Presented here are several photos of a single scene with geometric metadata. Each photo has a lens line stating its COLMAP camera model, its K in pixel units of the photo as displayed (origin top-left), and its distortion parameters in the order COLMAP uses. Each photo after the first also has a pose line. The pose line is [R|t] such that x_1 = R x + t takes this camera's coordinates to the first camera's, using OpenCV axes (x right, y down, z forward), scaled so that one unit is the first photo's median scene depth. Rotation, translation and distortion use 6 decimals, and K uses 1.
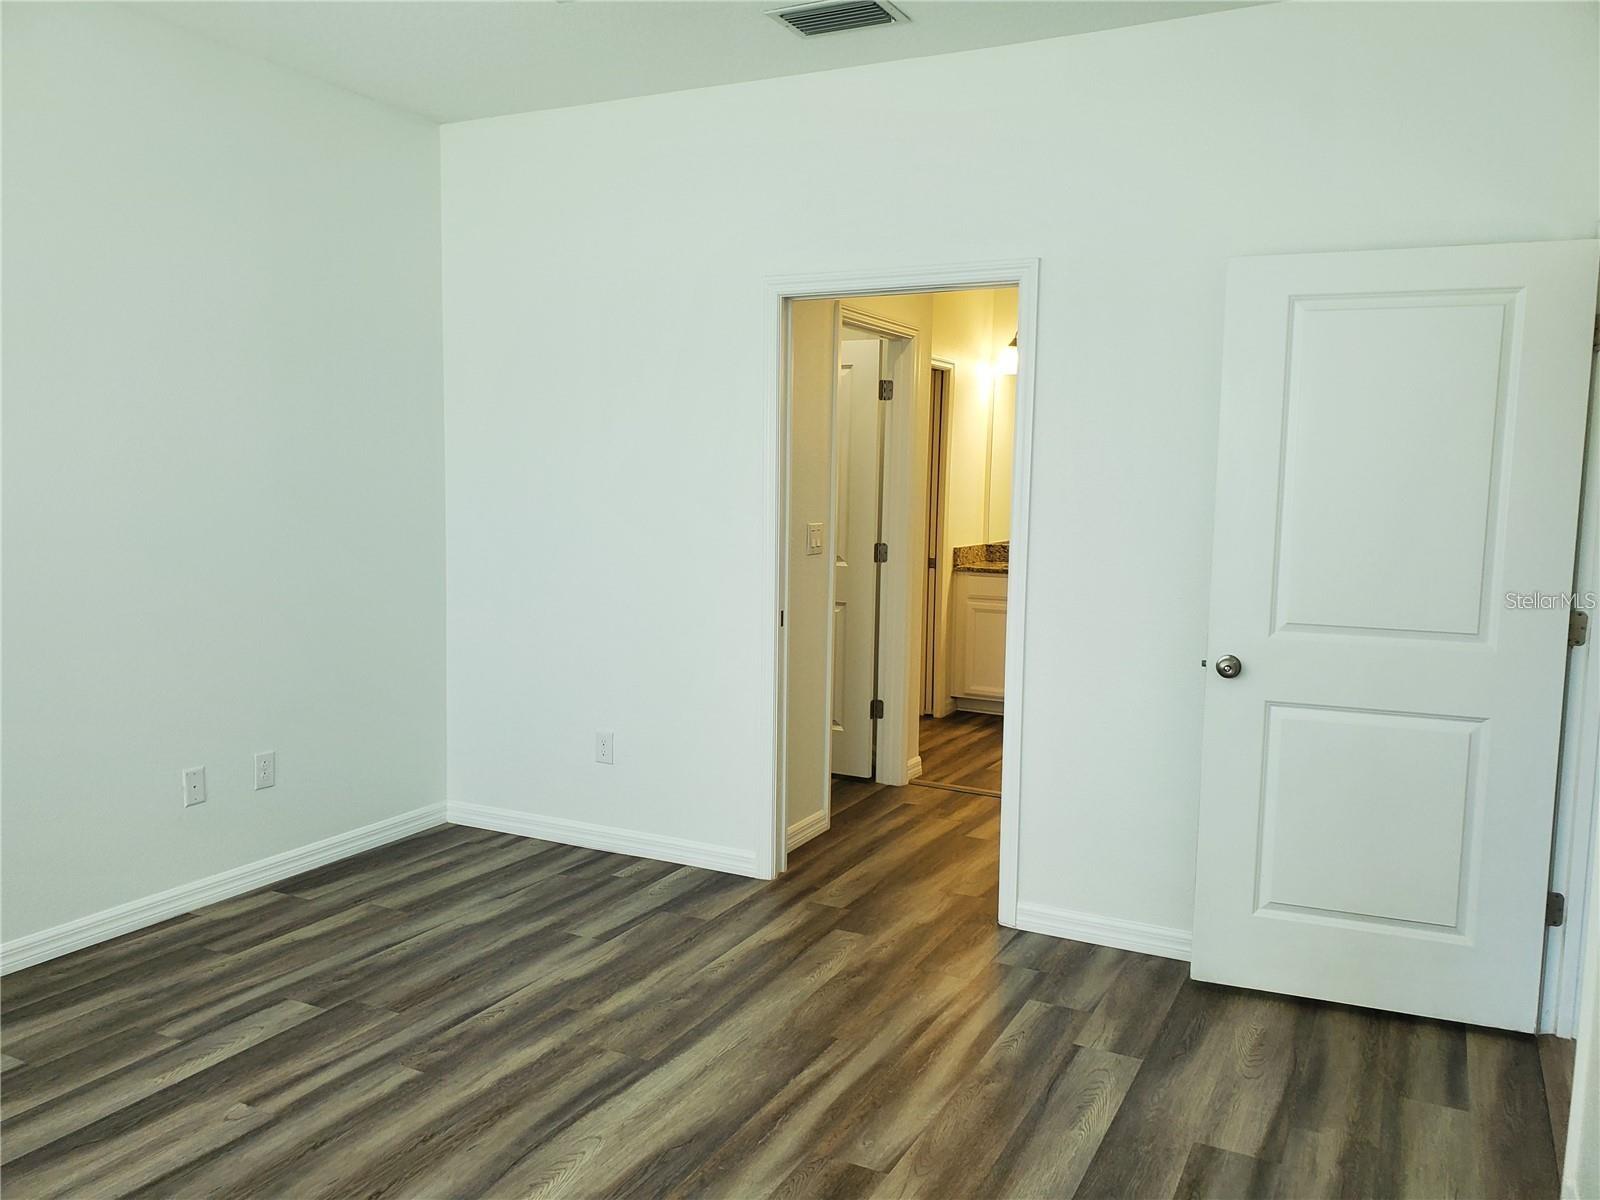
lens RADIAL K [[1249.5, 0, 796.6], [0, 1249.5, 602.4], [0, 0, 1]] dist [-0.004849, 0.016150]
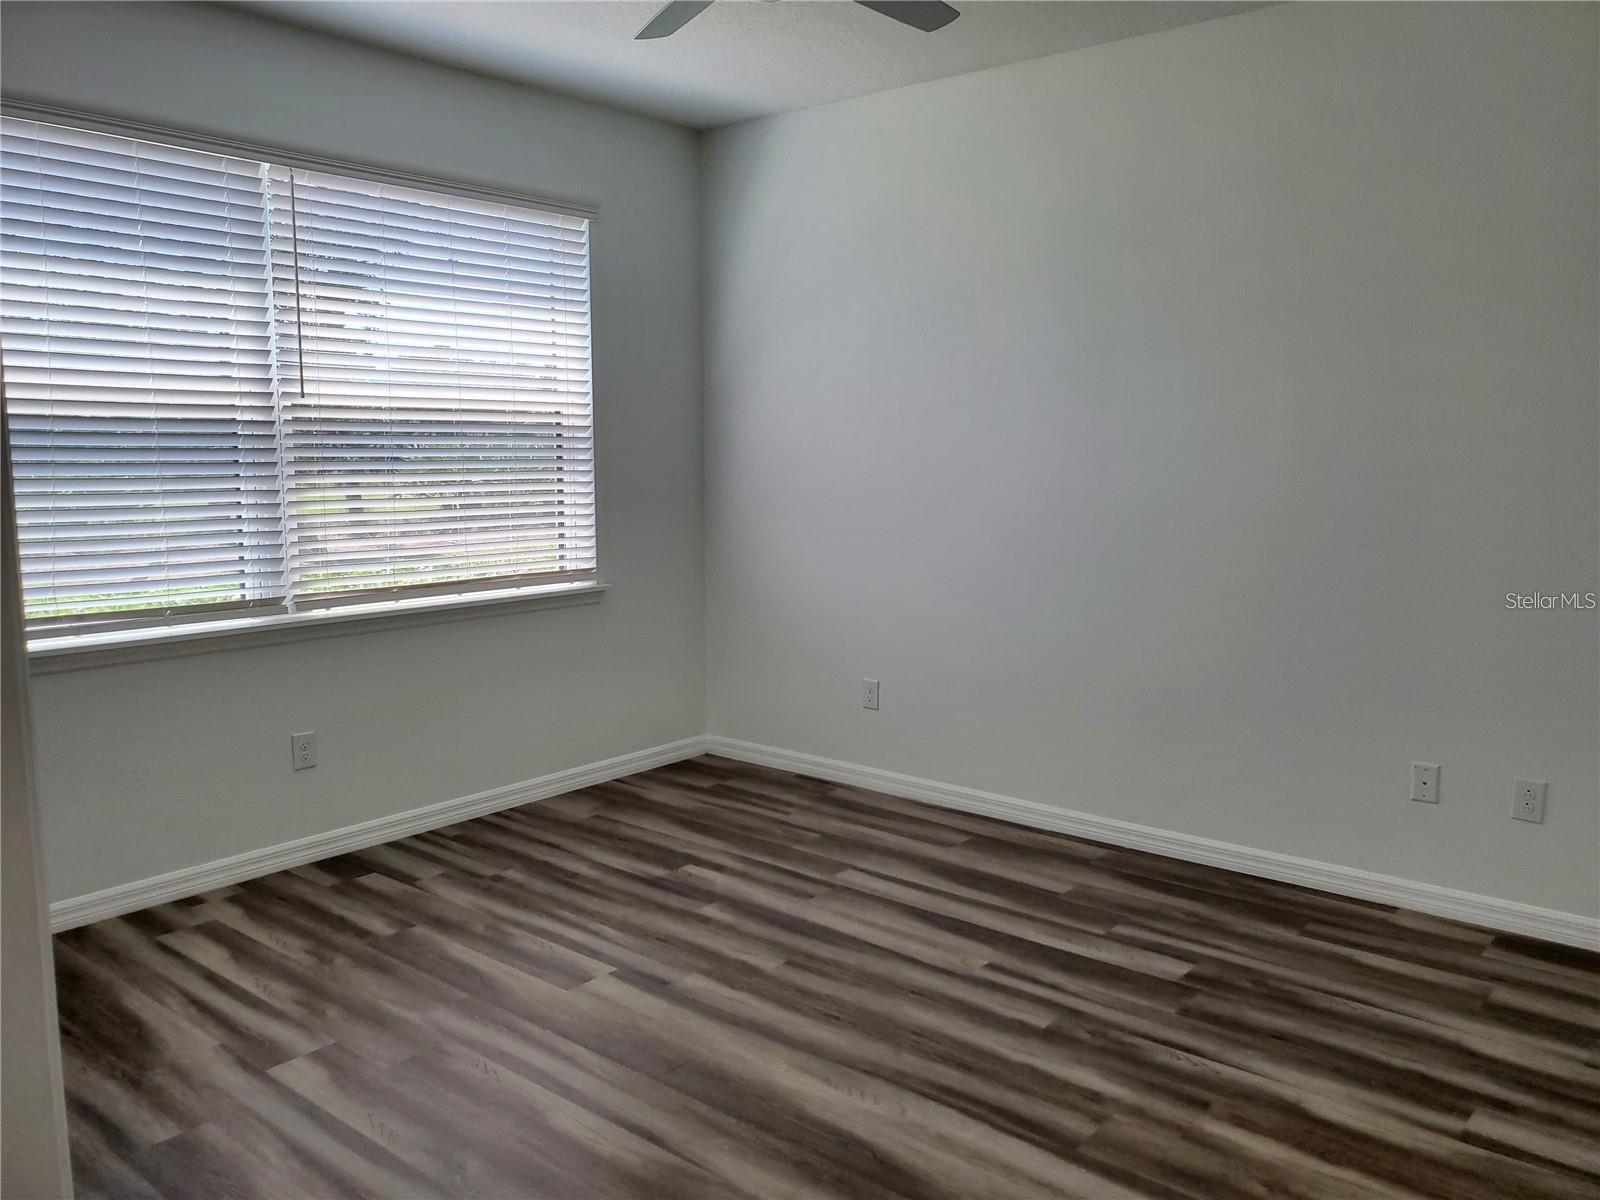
lens RADIAL K [[1249.5, 0, 815.0], [0, 1249.5, 598.1], [0, 0, 1]] dist [-0.004849, 0.016150]
pose [[-0.213547, 0.105375, -0.971233, 0.648130], [-0.105224, 0.985901, 0.130103, -0.082429], [0.971250, 0.129980, -0.199448, 0.891995]]
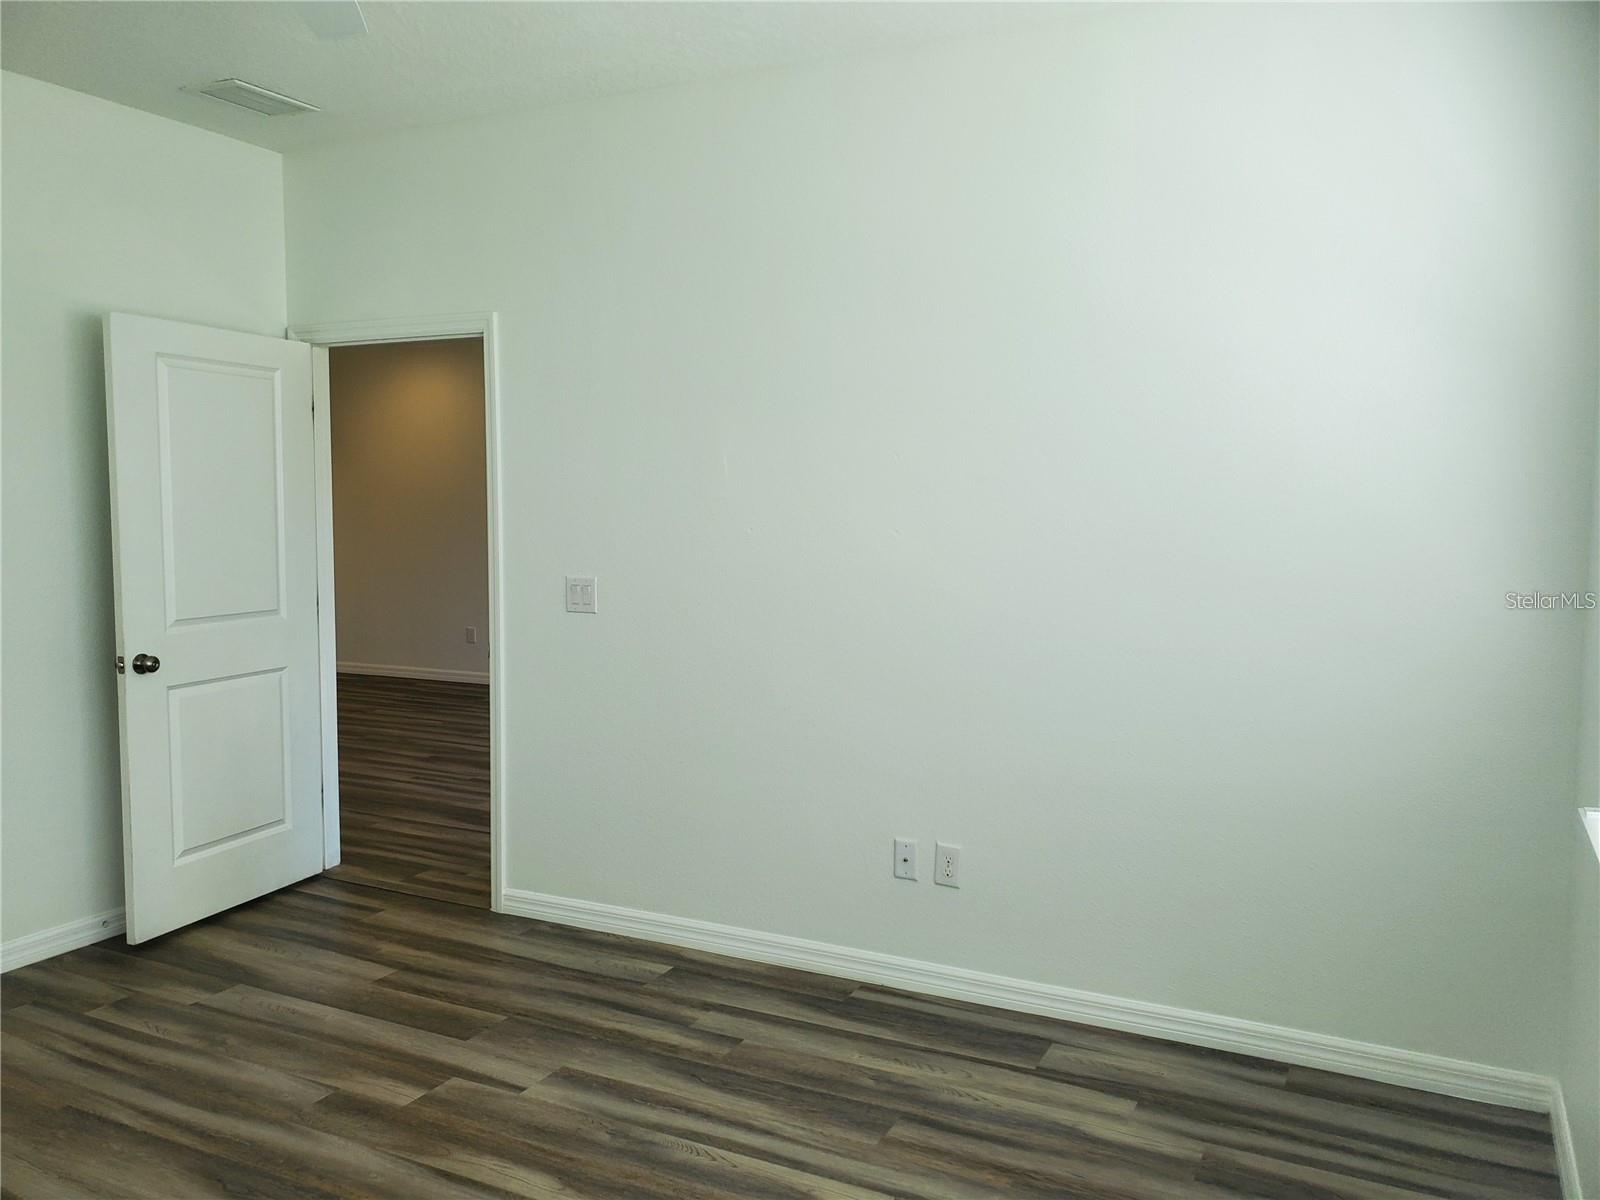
lens RADIAL K [[1249.5, 0, 789.0], [0, 1249.5, 594.6], [0, 0, 1]] dist [-0.004849, 0.016150]
pose [[-0.004235, -0.094290, 0.995536, -0.857347], [0.096113, 0.990897, 0.094259, -0.068172], [-0.995361, 0.096083, 0.004866, 0.409564]]
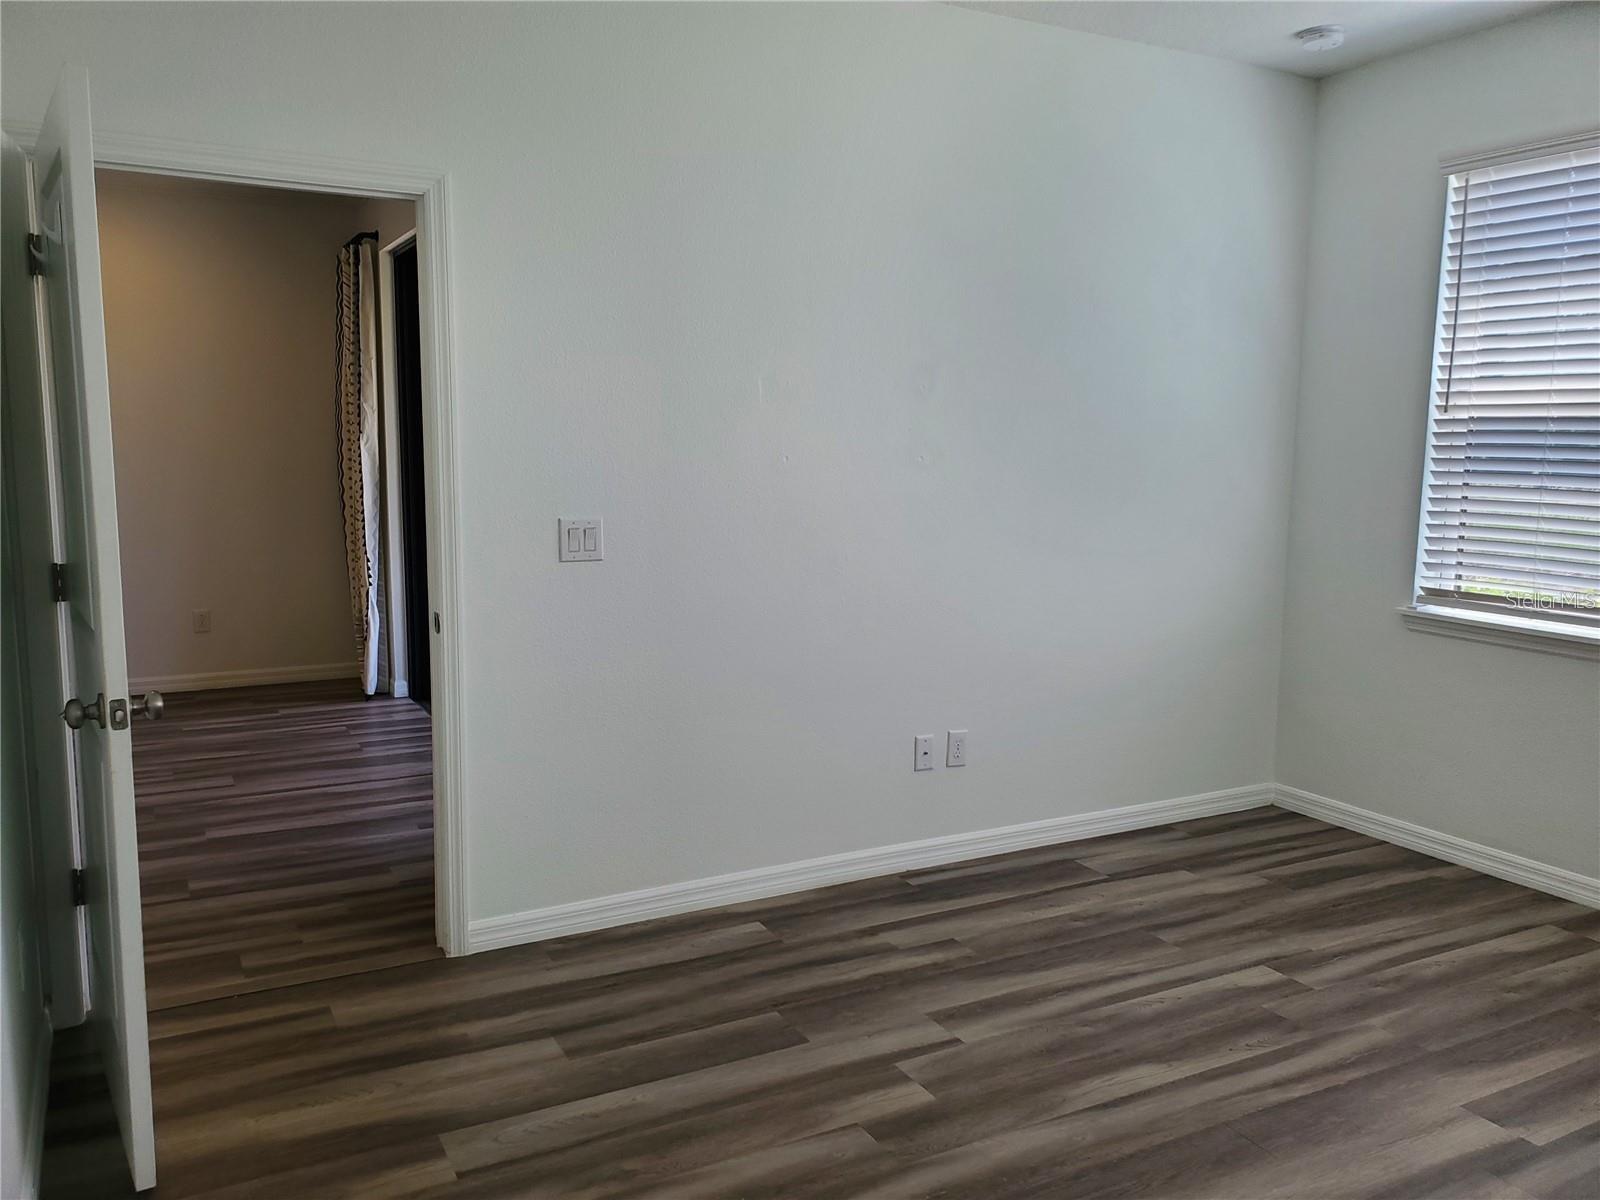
lens RADIAL K [[1249.5, 0, 769.0], [0, 1249.5, 605.4], [0, 0, 1]] dist [-0.004849, 0.016150]
pose [[-0.809895, -0.100136, 0.577964, -0.329319], [0.040994, 0.973249, 0.226067, -0.147587], [-0.585141, 0.206784, -0.784124, 1.387380]]
